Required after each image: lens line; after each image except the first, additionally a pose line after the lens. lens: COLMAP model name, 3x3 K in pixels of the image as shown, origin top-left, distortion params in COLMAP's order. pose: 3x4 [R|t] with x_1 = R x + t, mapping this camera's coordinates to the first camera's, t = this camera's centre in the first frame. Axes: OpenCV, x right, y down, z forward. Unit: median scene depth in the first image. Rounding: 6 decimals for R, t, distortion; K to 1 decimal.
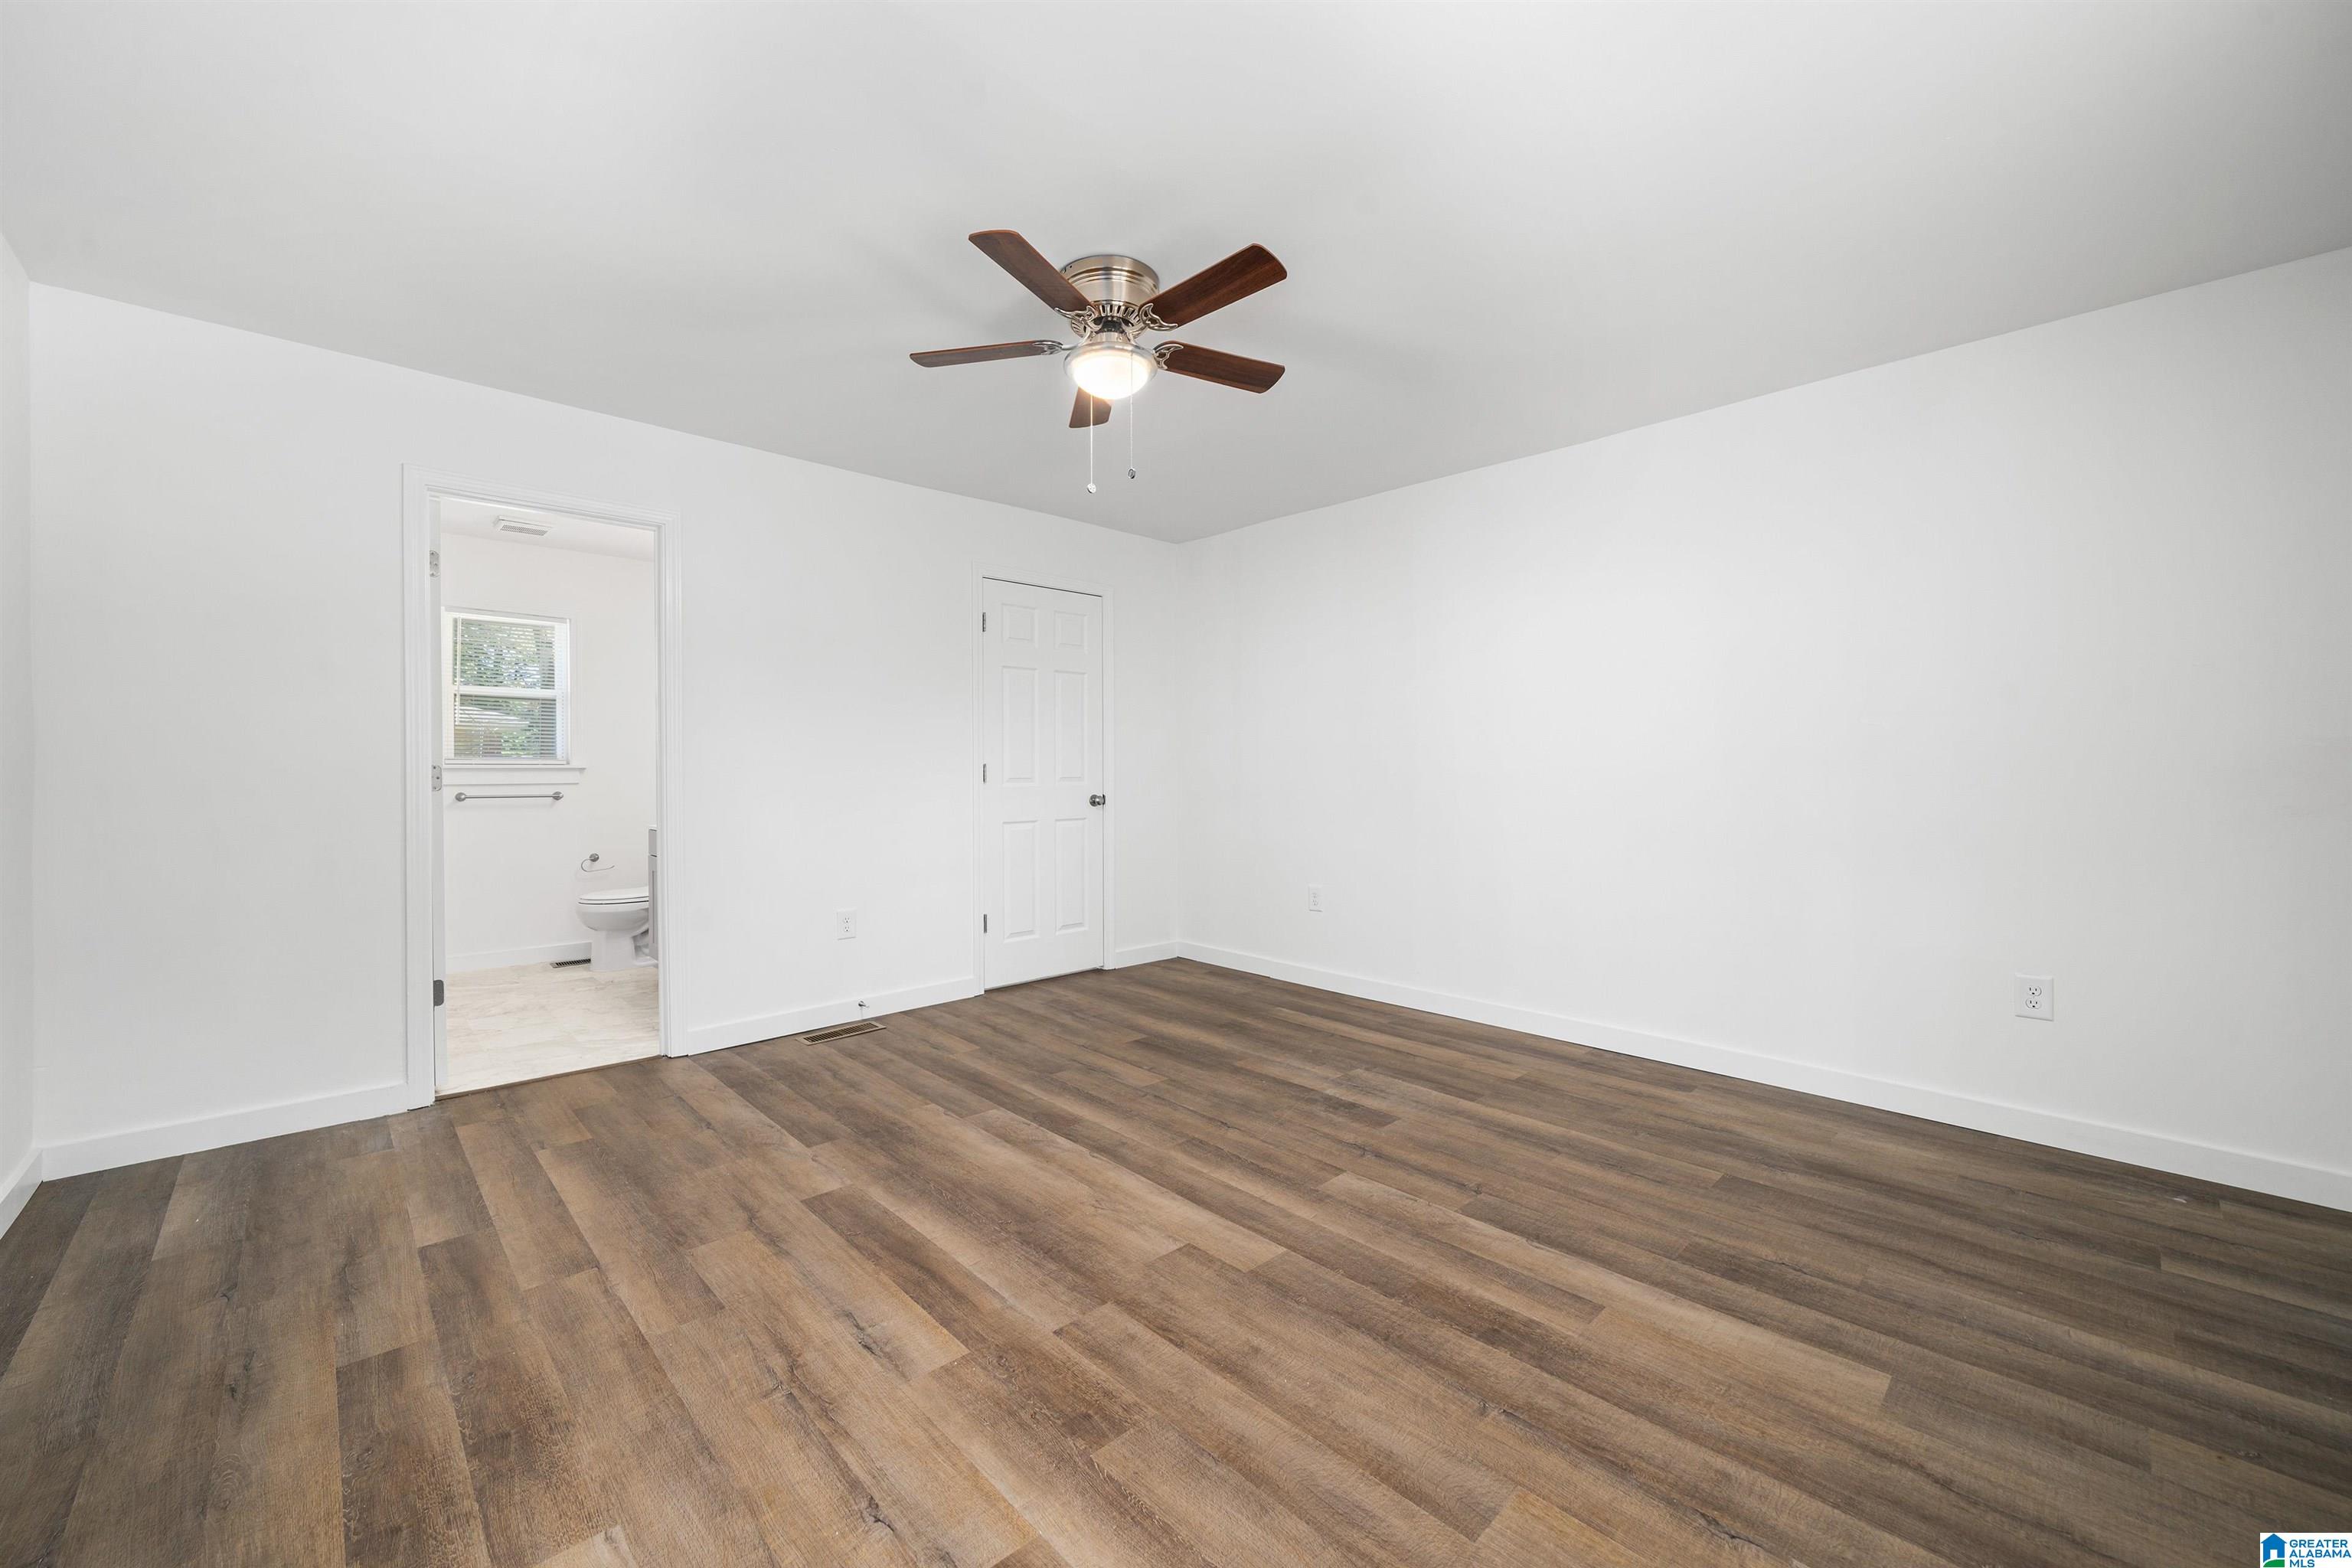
lens RADIAL K [[905.9, 0, 1176.0], [0, 905.9, 784.0], [0, 0, 1]] dist [-0.000236, -0.000015]
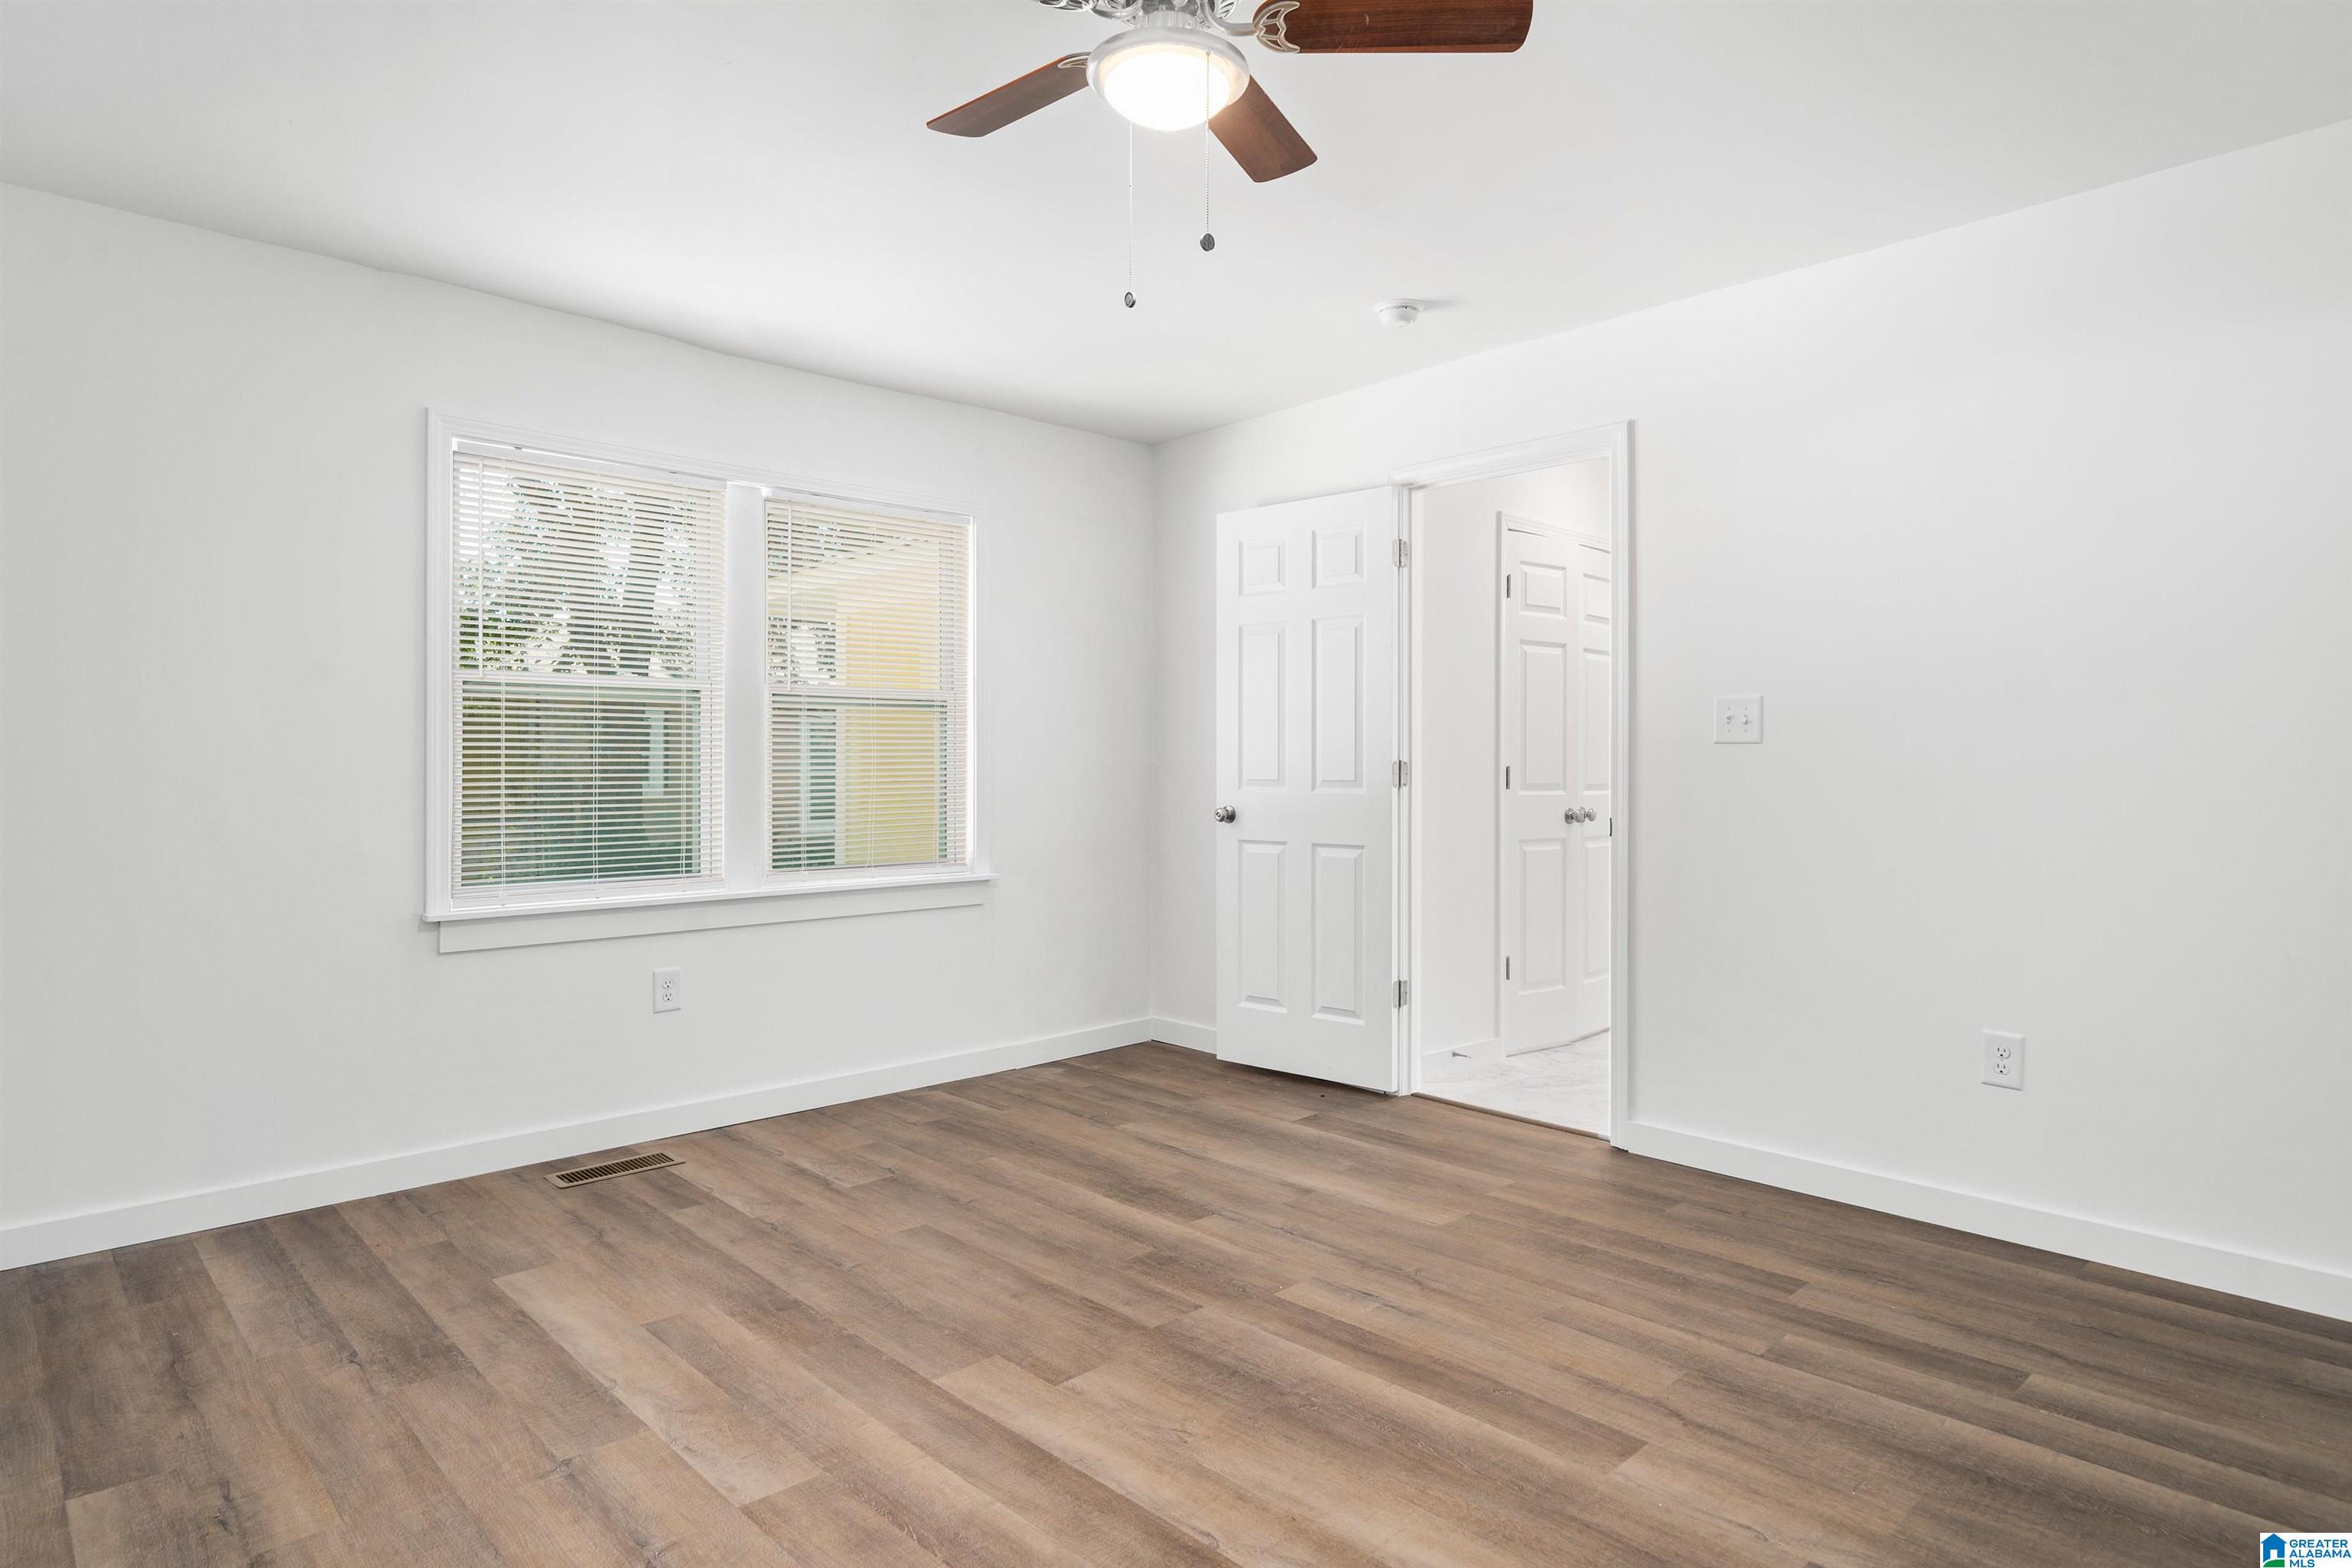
lens RADIAL K [[1299.3, 0, 1176.0], [0, 1299.3, 784.0], [0, 0, 1]] dist [0.000139, 0.000083]
pose [[-0.999992, 0.002251, 0.003443, -0.103927], [0.002337, 0.999680, 0.025199, -0.035823], [-0.003385, 0.025207, -0.999677, 2.332018]]
